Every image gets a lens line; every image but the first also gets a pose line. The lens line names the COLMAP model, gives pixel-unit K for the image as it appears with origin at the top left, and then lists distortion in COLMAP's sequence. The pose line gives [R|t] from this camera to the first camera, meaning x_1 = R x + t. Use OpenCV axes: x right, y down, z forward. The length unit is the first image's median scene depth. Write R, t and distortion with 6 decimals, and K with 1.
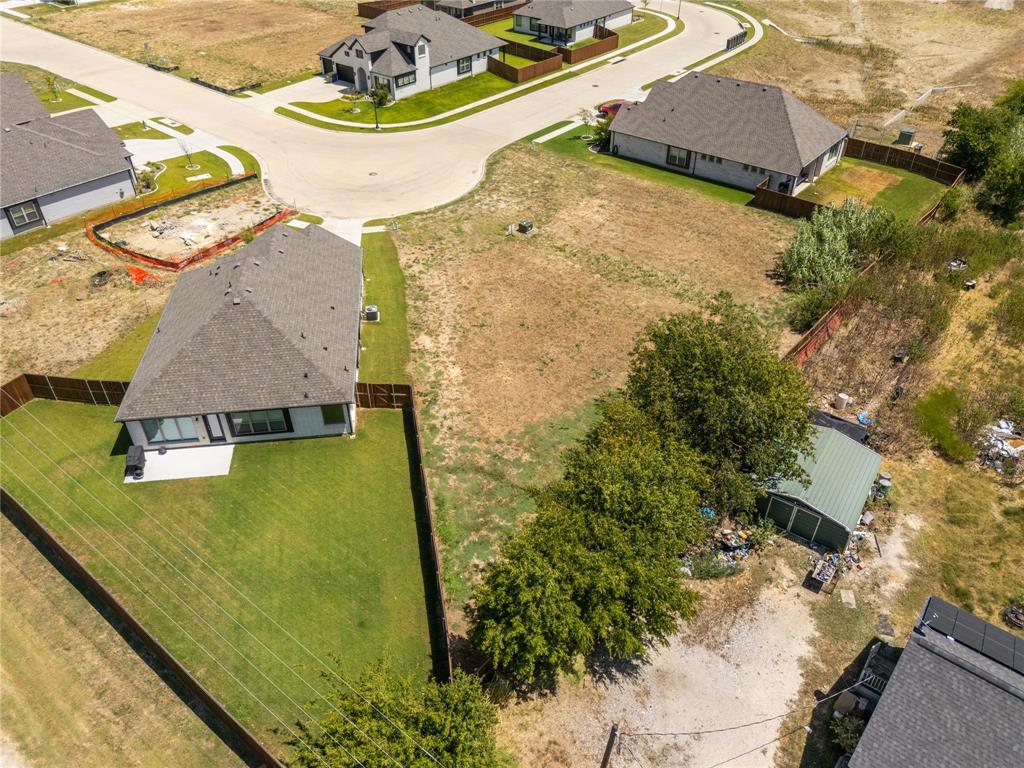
lens RADIAL K [[759.4, 0, 514.4], [0, 759.4, 380.9], [0, 0, 1]] dist [0.057408, -0.048553]
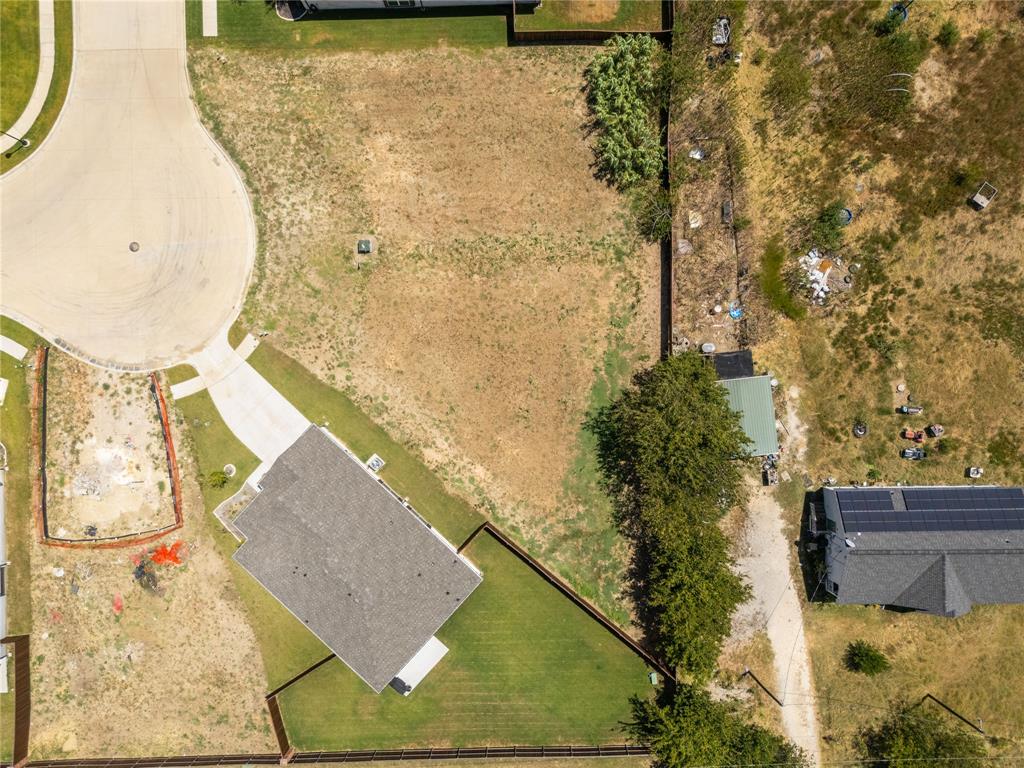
lens RADIAL K [[759.4, 0, 514.4], [0, 759.4, 380.9], [0, 0, 1]] dist [0.057408, -0.048553]
pose [[0.764741, -0.644195, -0.013574, 0.066447], [0.402157, 0.460740, 0.791194, -0.854931], [-0.503429, -0.610518, 0.611414, 0.205444]]
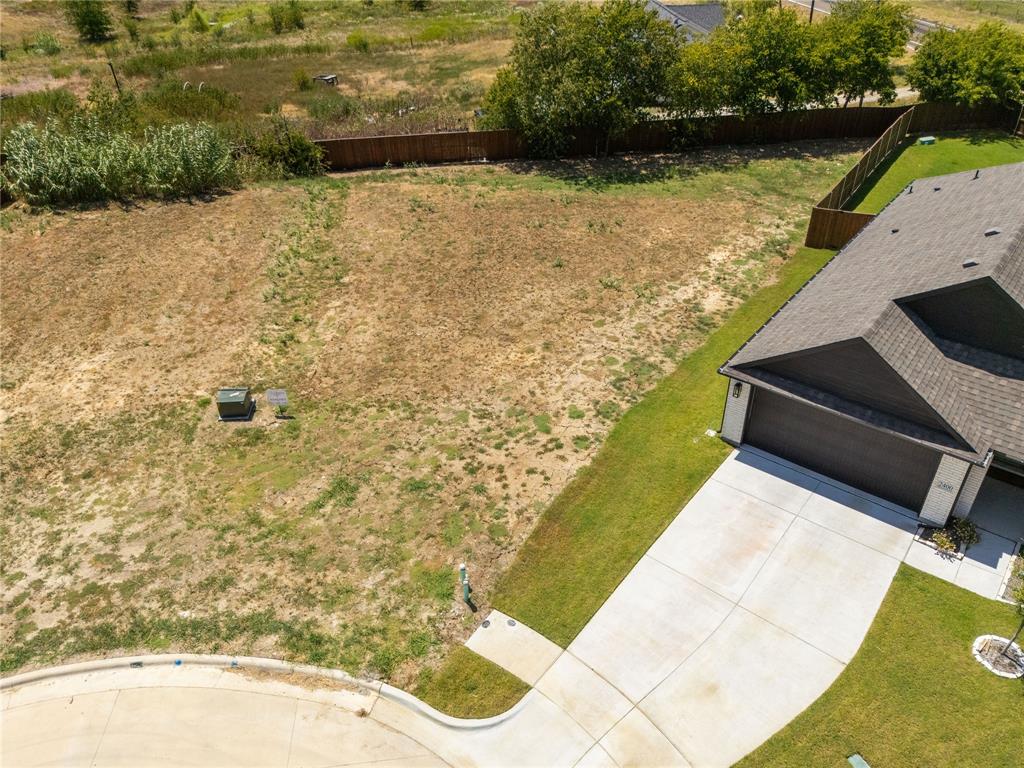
lens RADIAL K [[759.4, 0, 514.4], [0, 759.4, 380.9], [0, 0, 1]] dist [0.057408, -0.048553]
pose [[-0.696684, -0.393032, 0.600131, -0.321510], [0.447344, 0.415971, 0.791739, -0.466916], [-0.560816, 0.820057, -0.113980, 0.995332]]
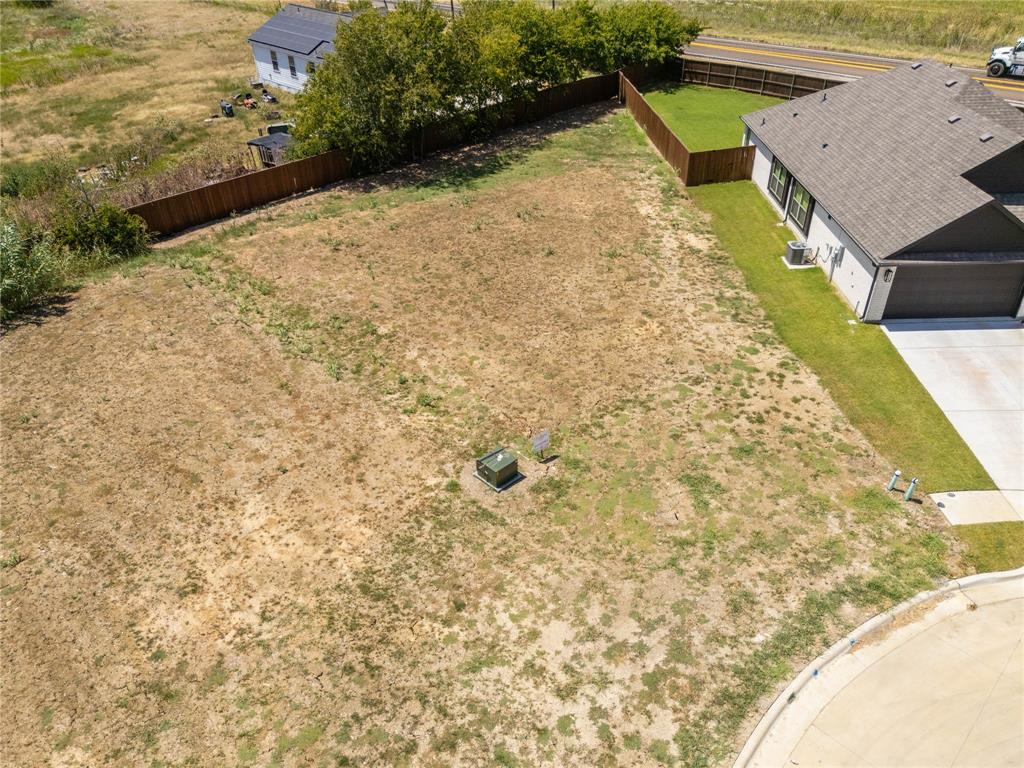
lens RADIAL K [[759.4, 0, 514.4], [0, 759.4, 380.9], [0, 0, 1]] dist [0.057408, -0.048553]
pose [[-0.993236, -0.052379, 0.103631, -0.026567], [0.081429, 0.322038, 0.943218, -0.554302], [-0.082778, 0.945277, -0.315595, 1.112901]]
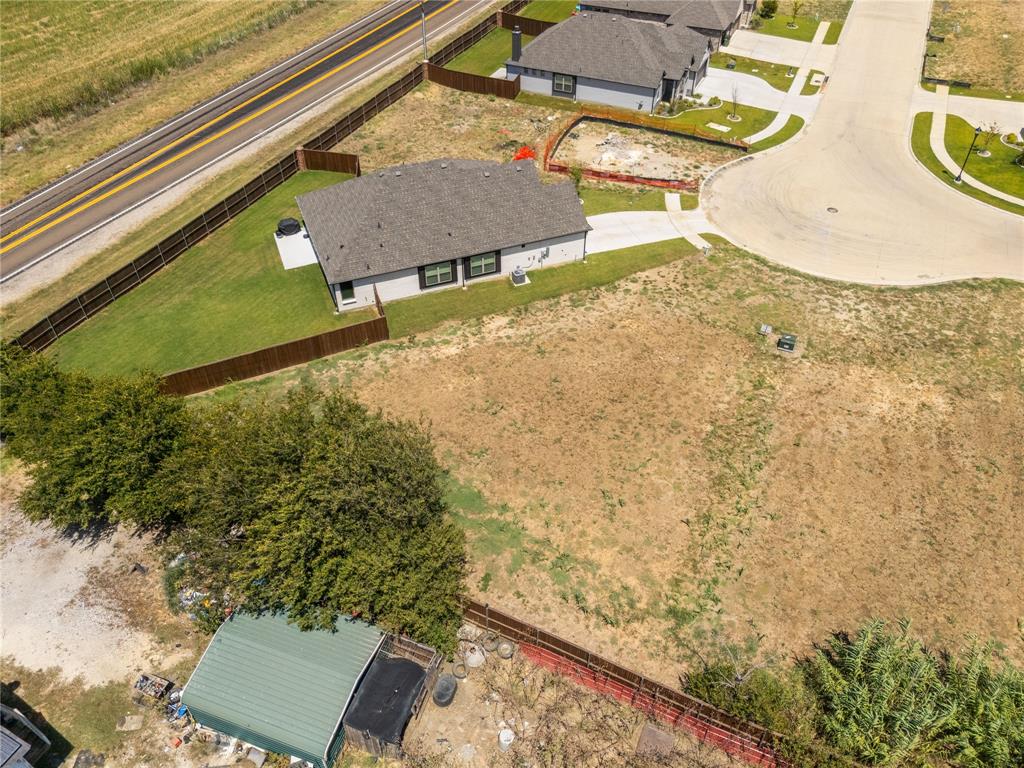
lens RADIAL K [[759.4, 0, 514.4], [0, 759.4, 380.9], [0, 0, 1]] dist [0.057408, -0.048553]
pose [[0.252126, 0.640115, -0.725731, 0.529331], [-0.583406, 0.698887, 0.413756, -0.341703], [0.772055, 0.319077, 0.549655, 0.418014]]
